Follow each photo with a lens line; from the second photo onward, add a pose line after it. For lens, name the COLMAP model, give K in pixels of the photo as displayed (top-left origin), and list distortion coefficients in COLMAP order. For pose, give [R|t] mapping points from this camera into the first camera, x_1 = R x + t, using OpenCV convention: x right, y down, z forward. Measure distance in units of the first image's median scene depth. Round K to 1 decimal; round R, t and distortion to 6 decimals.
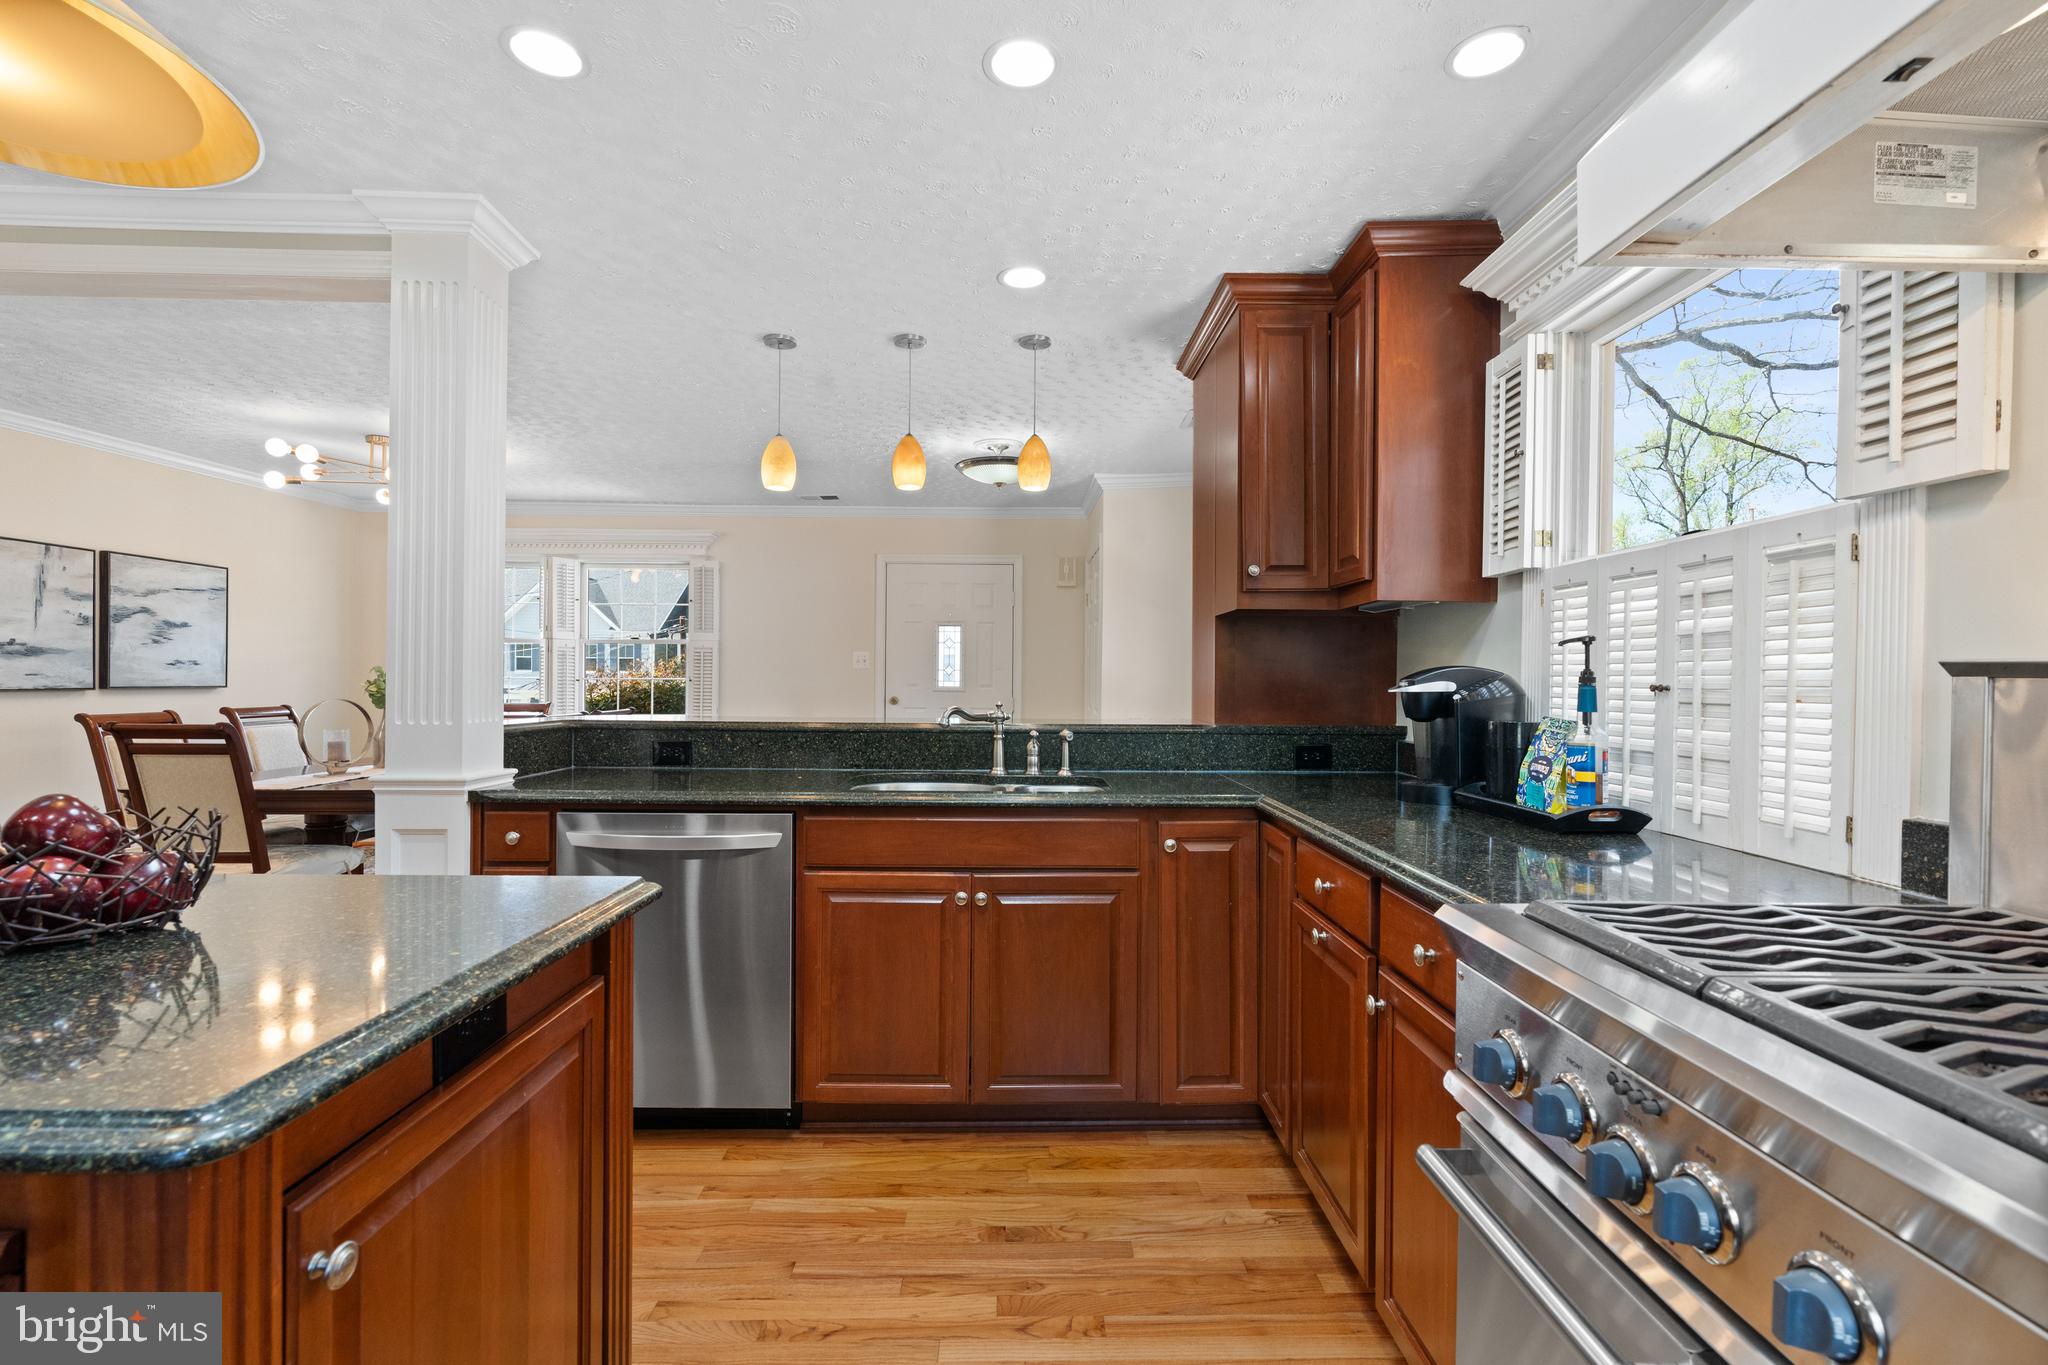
lens RADIAL K [[928.0, 0, 1038.3], [0, 928.0, 681.8], [0, 0, 1]] dist [-0.010524, 0.003314]
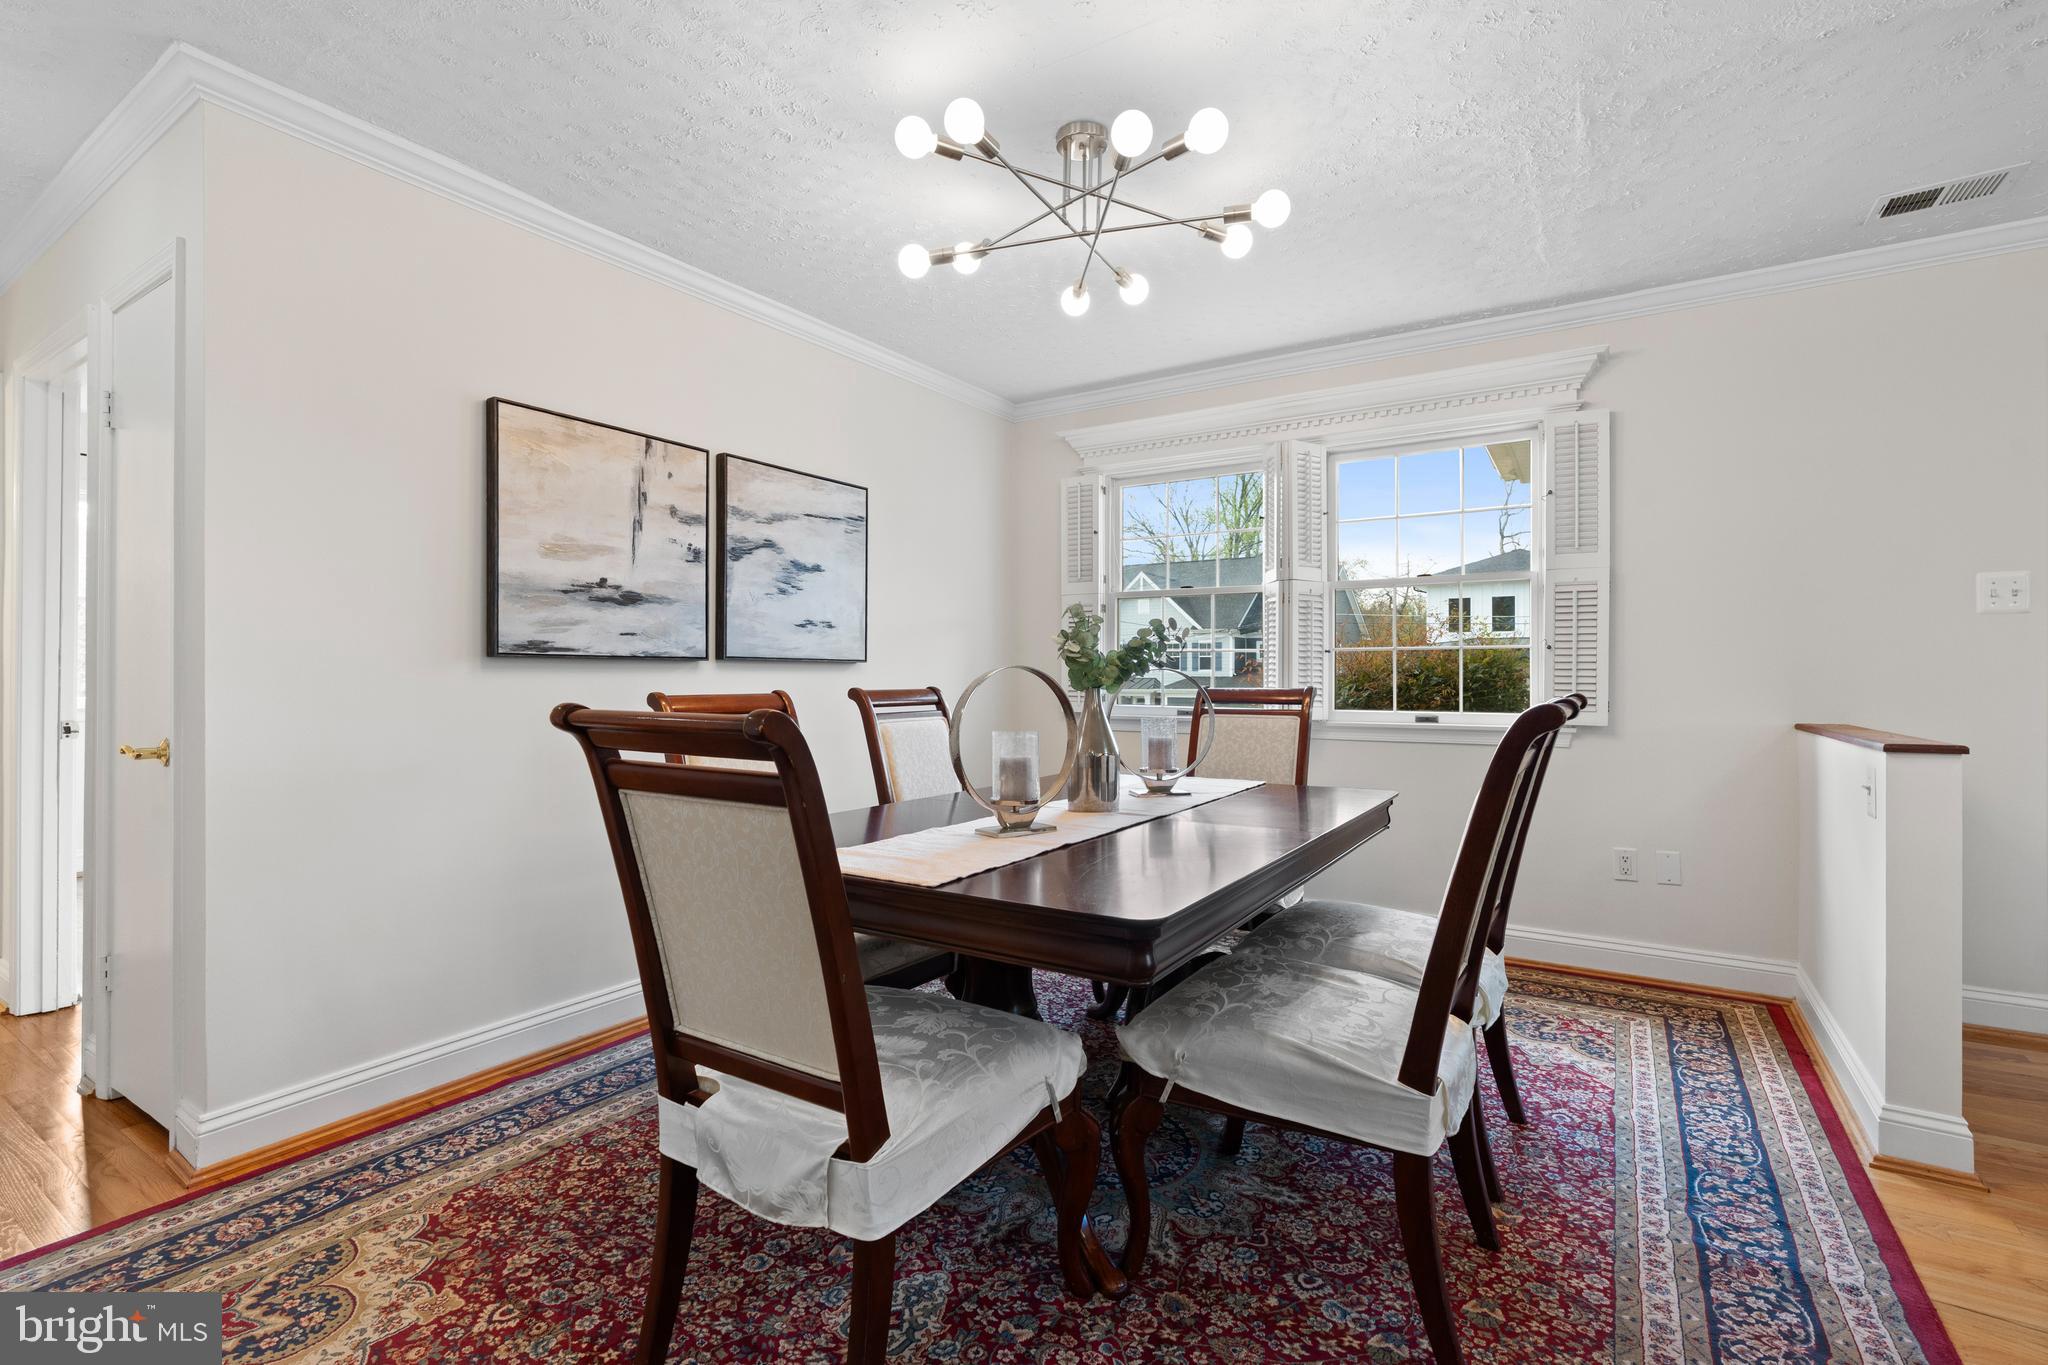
lens RADIAL K [[928.0, 0, 1032.4], [0, 928.0, 663.9], [0, 0, 1]] dist [-0.010524, 0.003314]
pose [[0.833784, -0.012212, -0.551956, -0.451243], [0.000839, 0.999782, -0.020852, 0.025065], [0.552091, 0.016923, 0.833612, 0.561740]]
